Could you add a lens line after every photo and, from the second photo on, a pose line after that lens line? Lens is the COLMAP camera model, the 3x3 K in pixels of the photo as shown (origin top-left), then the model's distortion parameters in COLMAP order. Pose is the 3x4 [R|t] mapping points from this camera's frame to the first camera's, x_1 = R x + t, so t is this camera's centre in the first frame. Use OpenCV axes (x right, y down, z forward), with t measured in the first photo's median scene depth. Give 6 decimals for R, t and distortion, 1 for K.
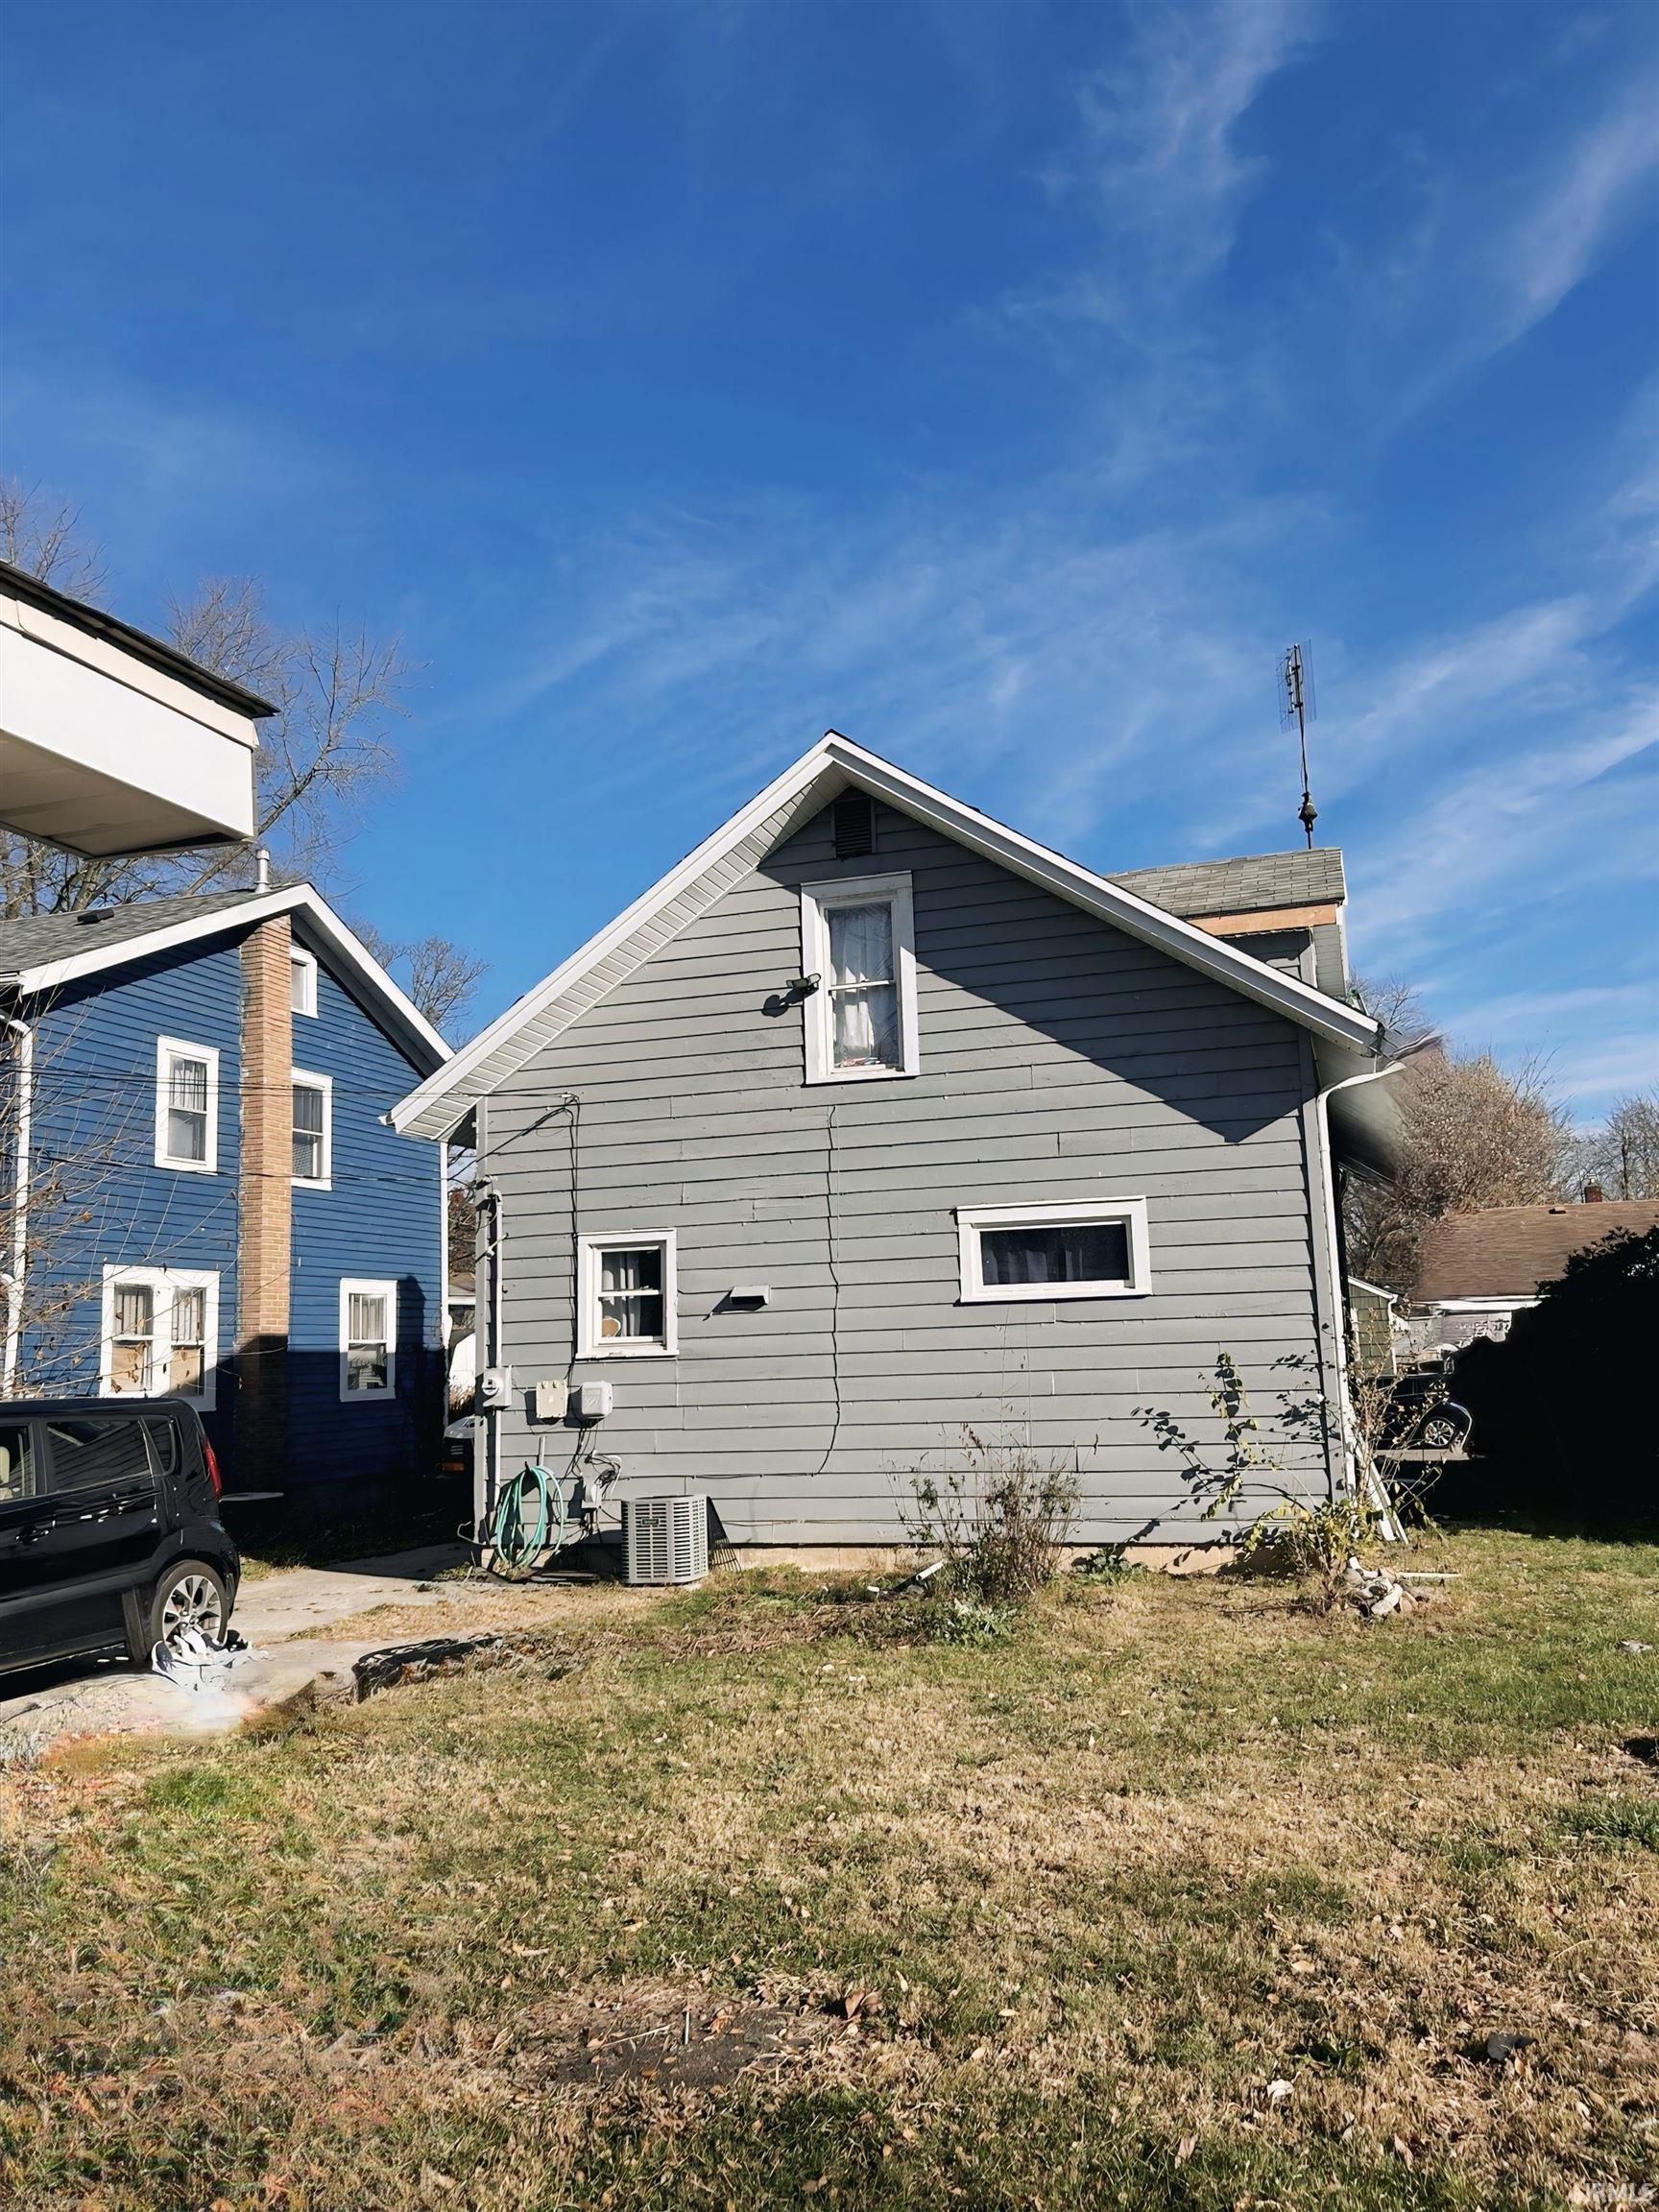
lens RADIAL K [[1706.3, 0, 819.9], [0, 1706.3, 1103.0], [0, 0, 1]] dist [0.065654, -0.000259]
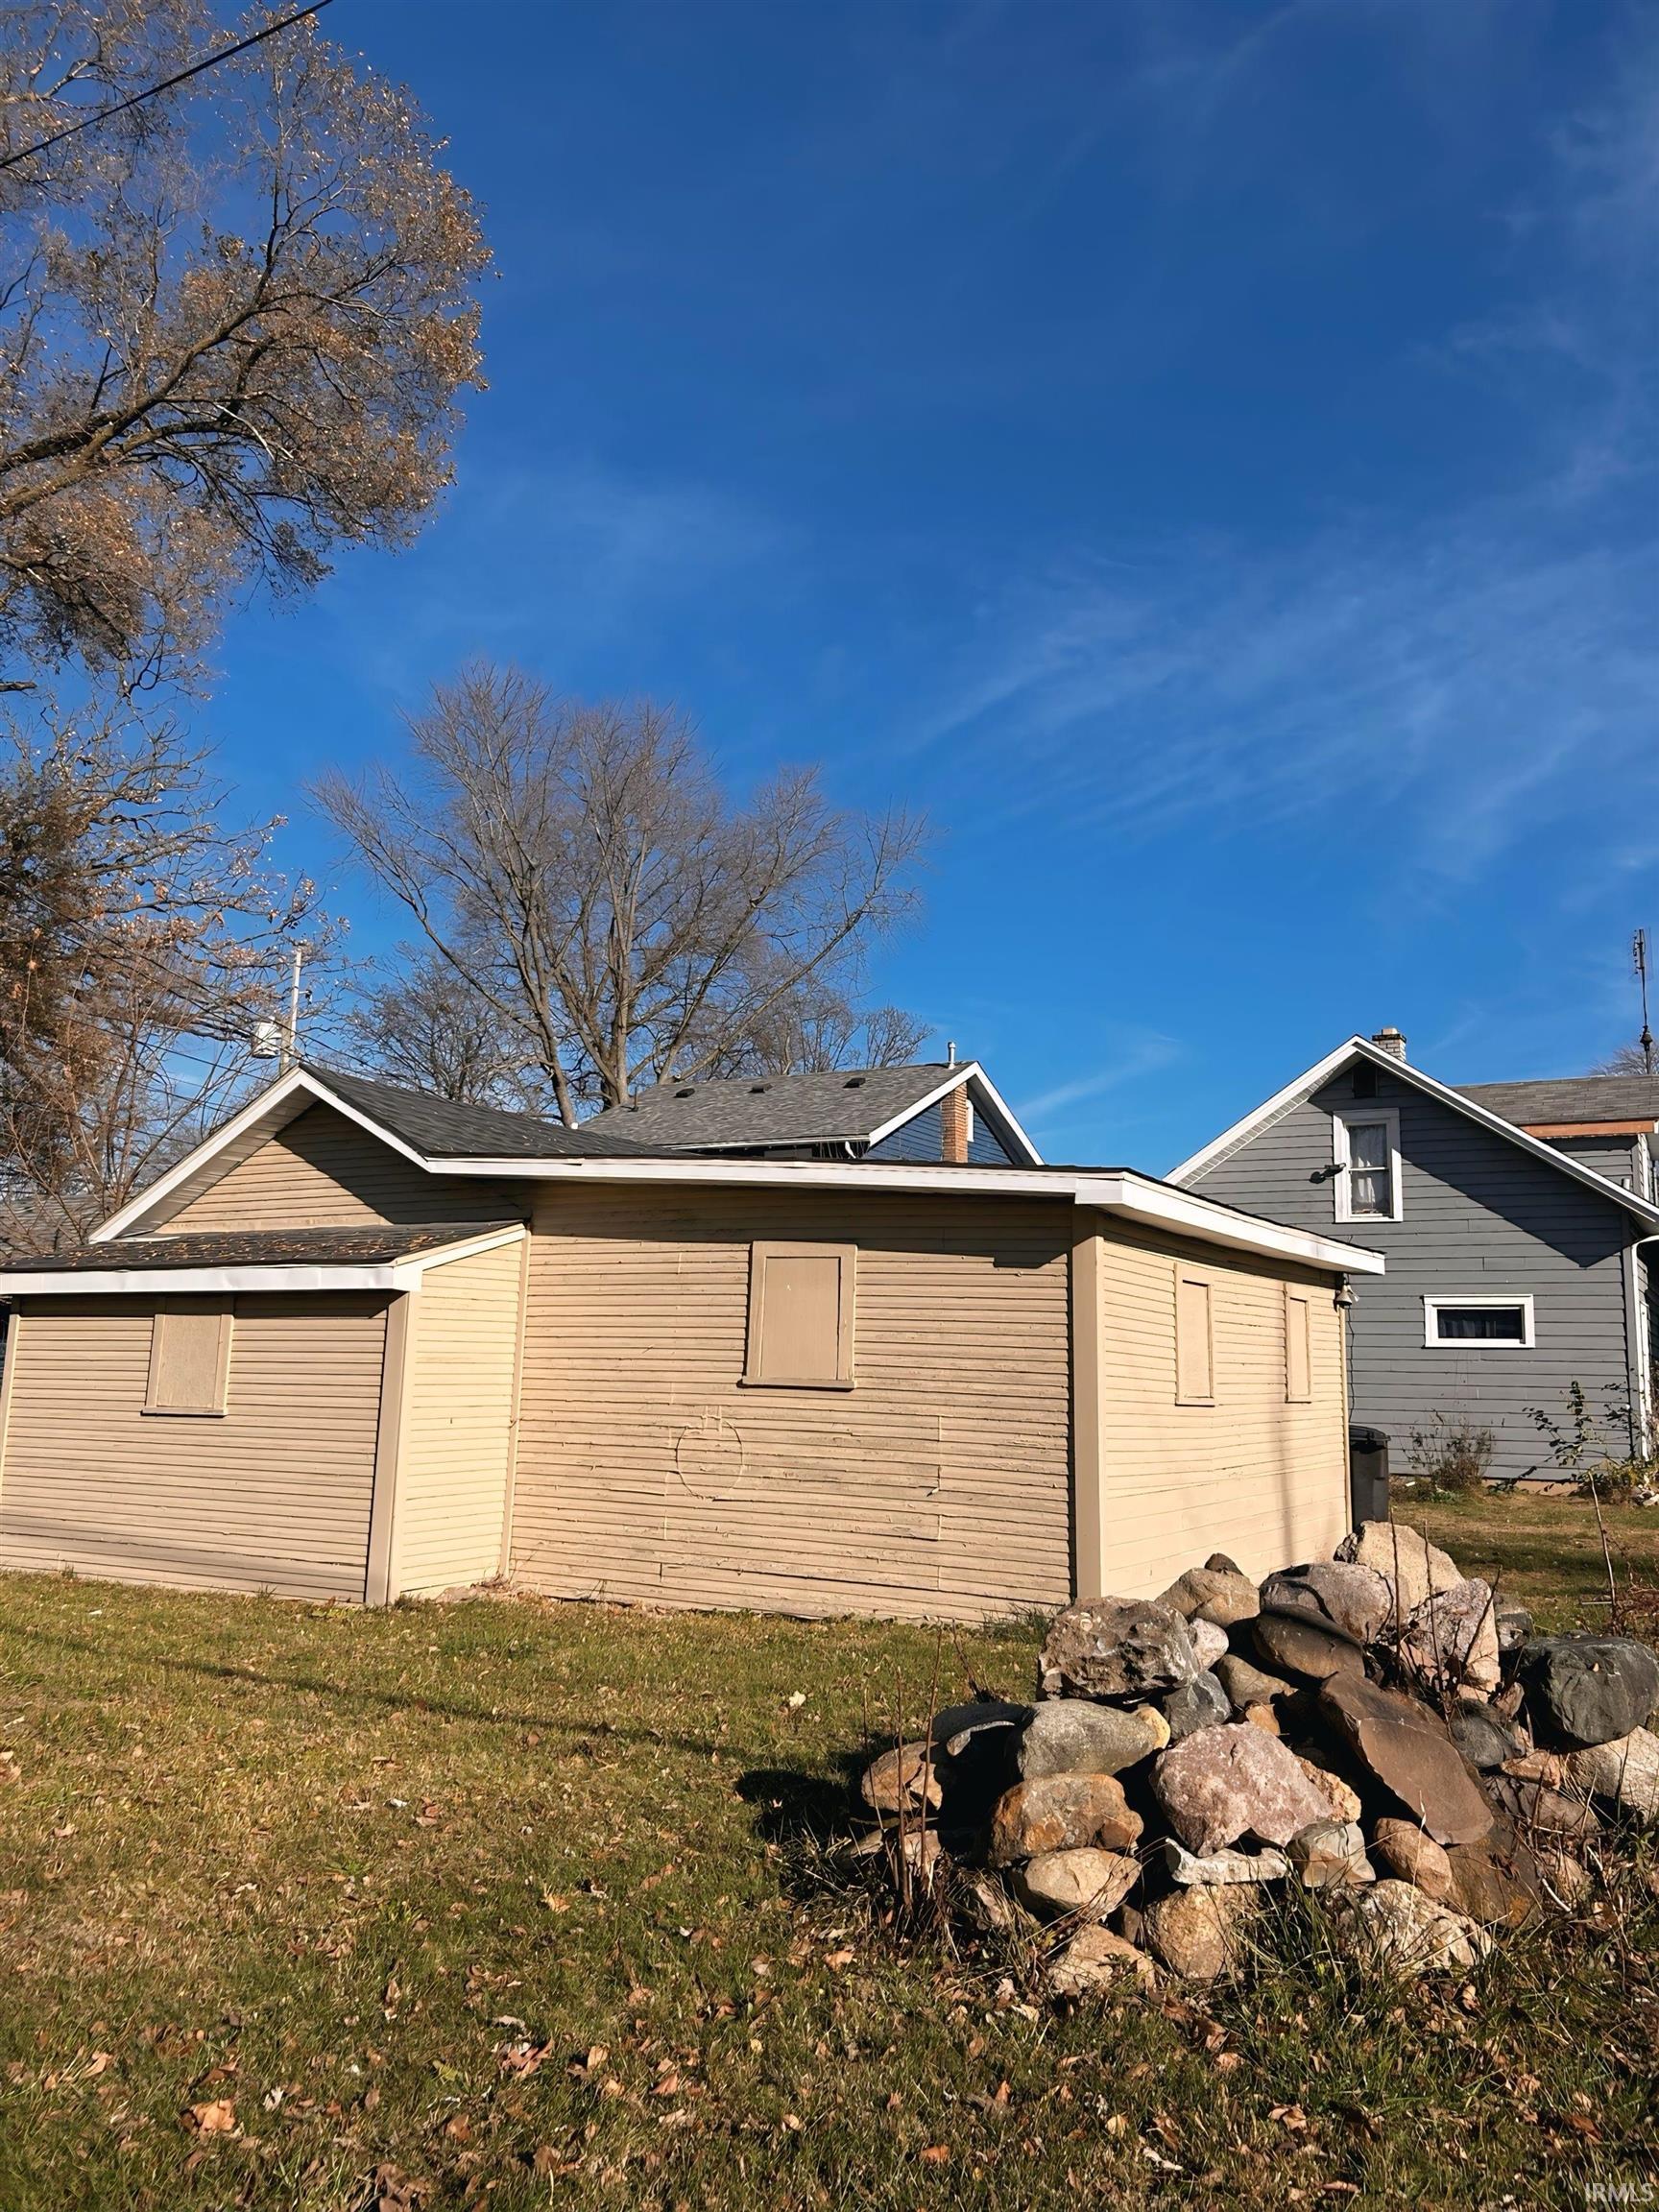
lens RADIAL K [[1706.3, 0, 847.6], [0, 1706.3, 1120.9], [0, 0, 1]] dist [0.065654, -0.000259]
pose [[0.978183, 0.022303, -0.206545, -0.141632], [-0.022949, 0.999736, -0.000729, -0.106220], [0.206474, 0.005453, 0.978437, -0.906262]]
